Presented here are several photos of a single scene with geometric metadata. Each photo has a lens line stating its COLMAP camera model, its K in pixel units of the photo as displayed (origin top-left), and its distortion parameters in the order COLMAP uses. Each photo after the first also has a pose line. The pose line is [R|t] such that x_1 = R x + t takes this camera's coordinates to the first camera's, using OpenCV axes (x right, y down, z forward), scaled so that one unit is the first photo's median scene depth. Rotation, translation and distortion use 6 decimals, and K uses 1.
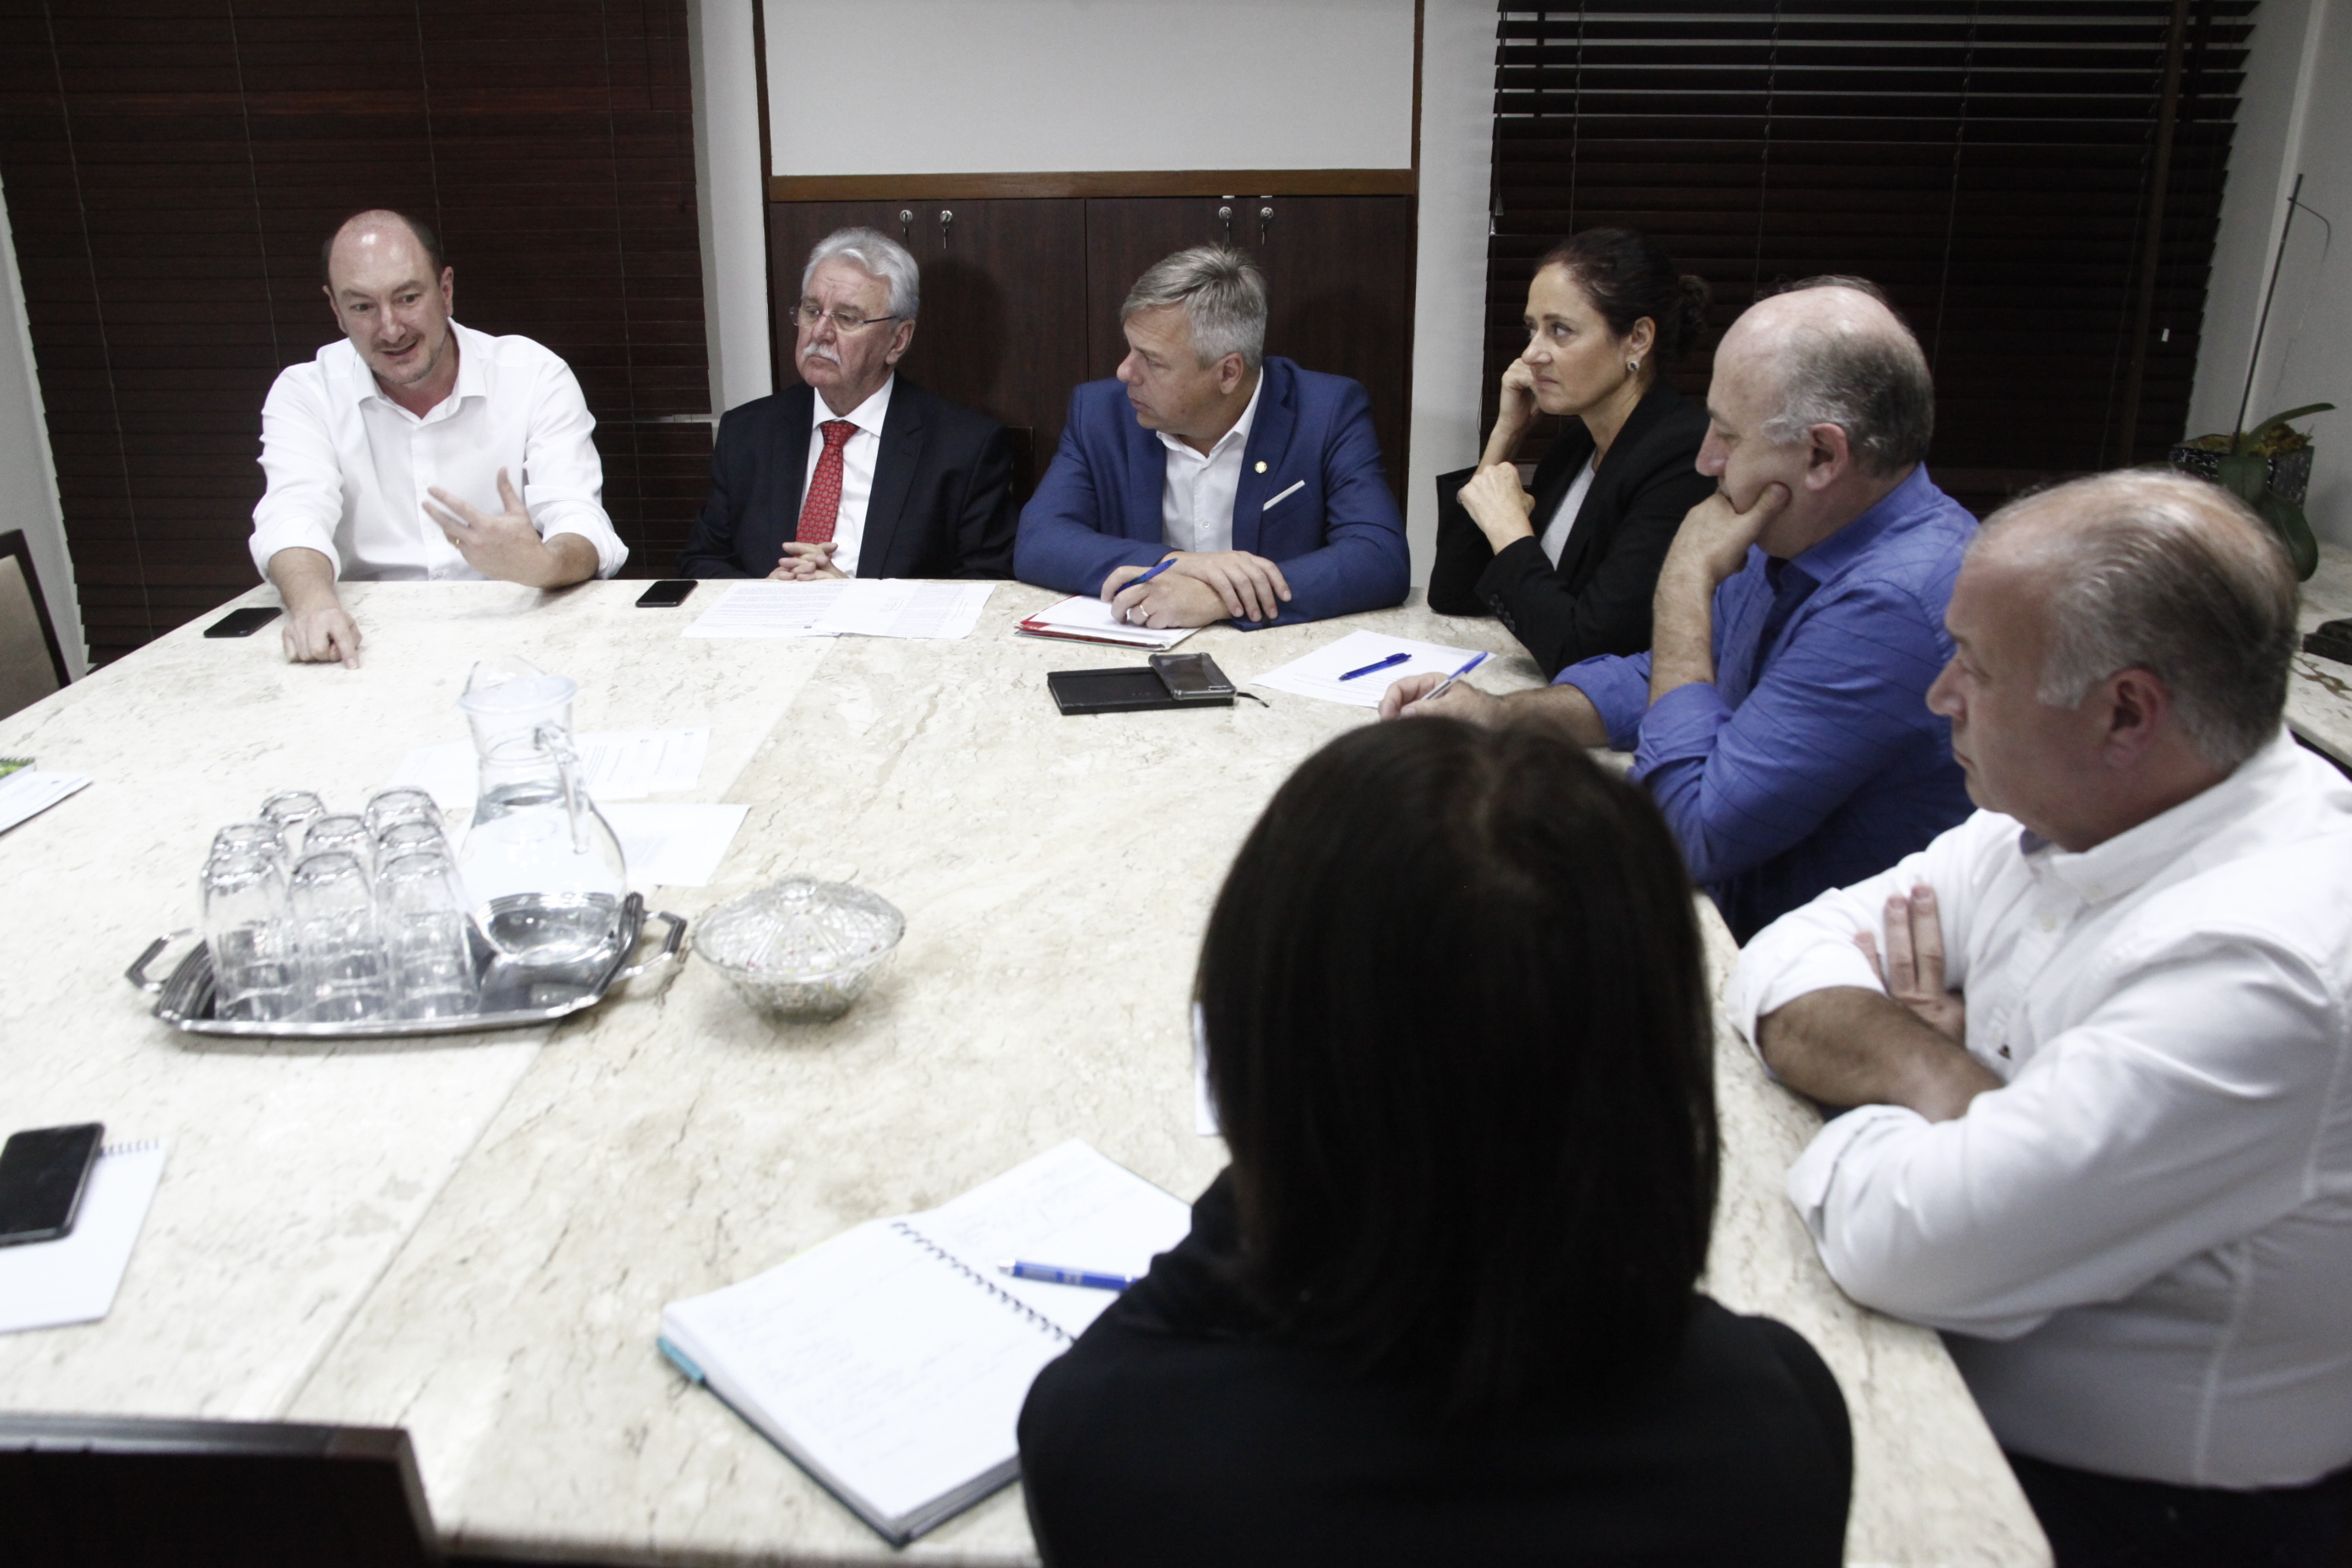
lens RADIAL K [[1923.2, 0, 1134.4], [0, 1923.2, 776.5], [0, 0, 1]] dist [-0.082361, -0.009411]
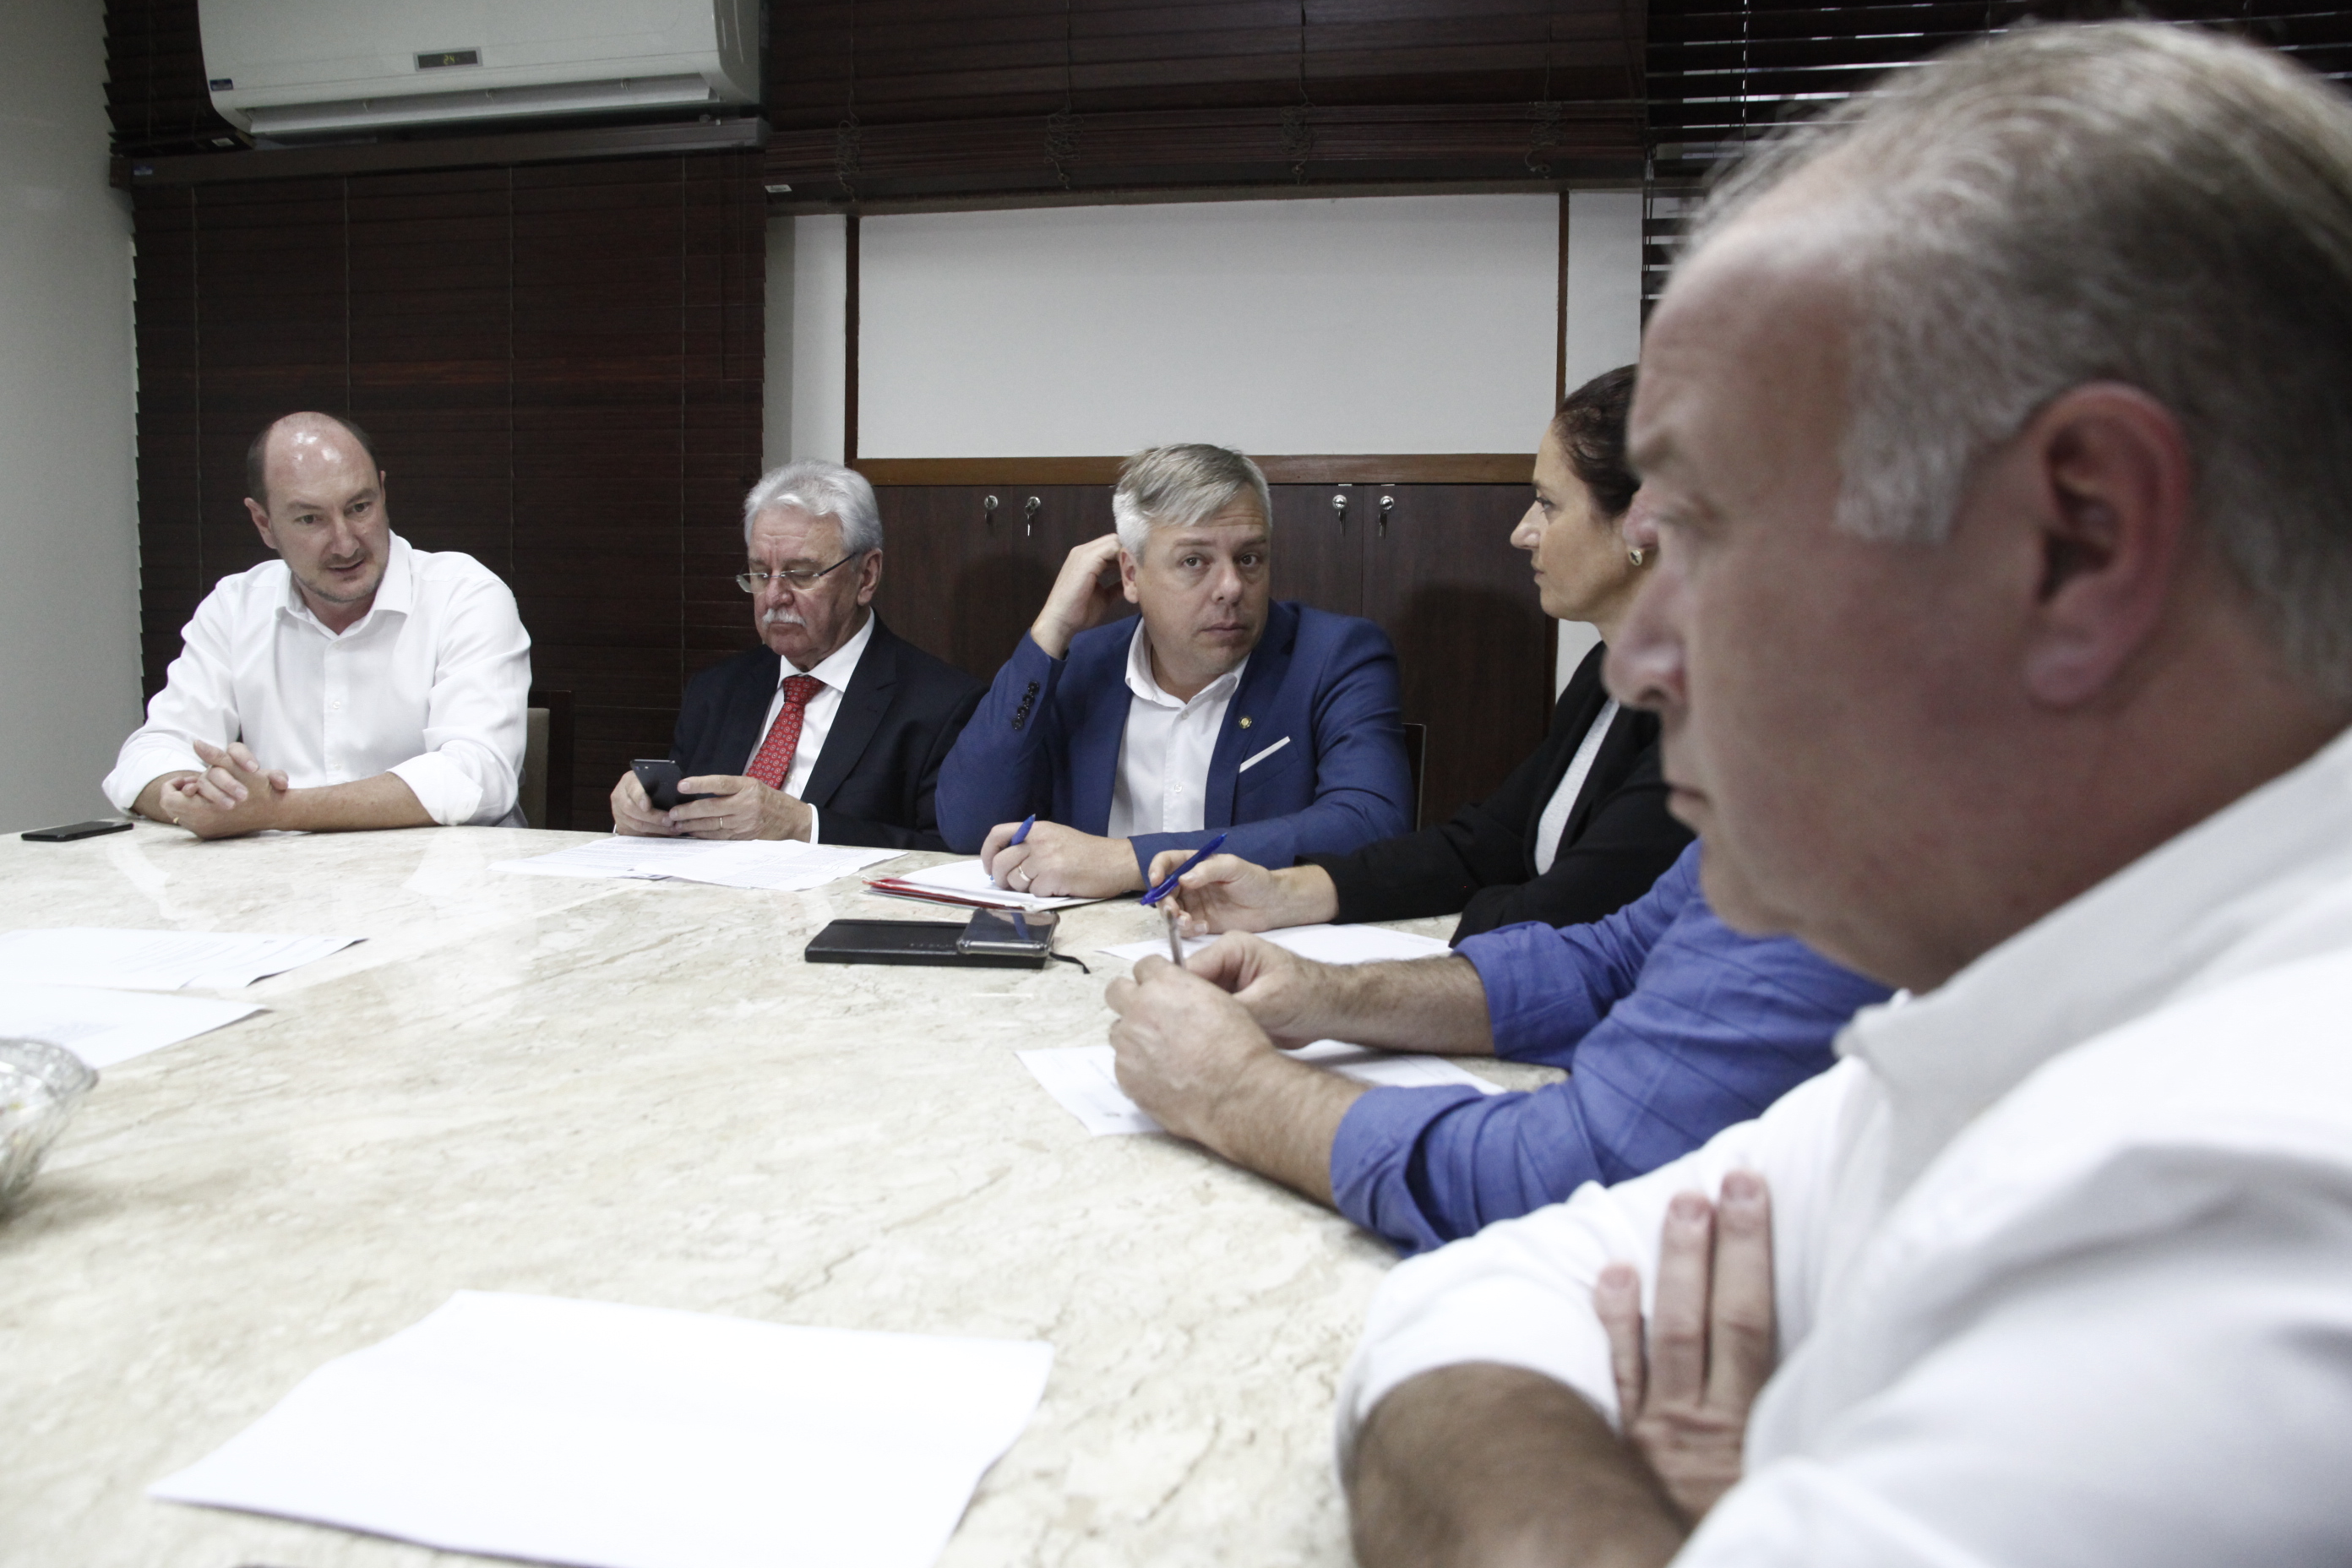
lens RADIAL K [[1886.6, 0, 1174.0], [0, 1886.6, 830.8], [0, 0, 1]] dist [-0.164913, 0.109484]
pose [[0.980795, 0.059049, -0.185887, 0.212321], [-0.097785, 0.973507, -0.206696, 0.049071], [0.168757, 0.220903, 0.960585, 0.311080]]
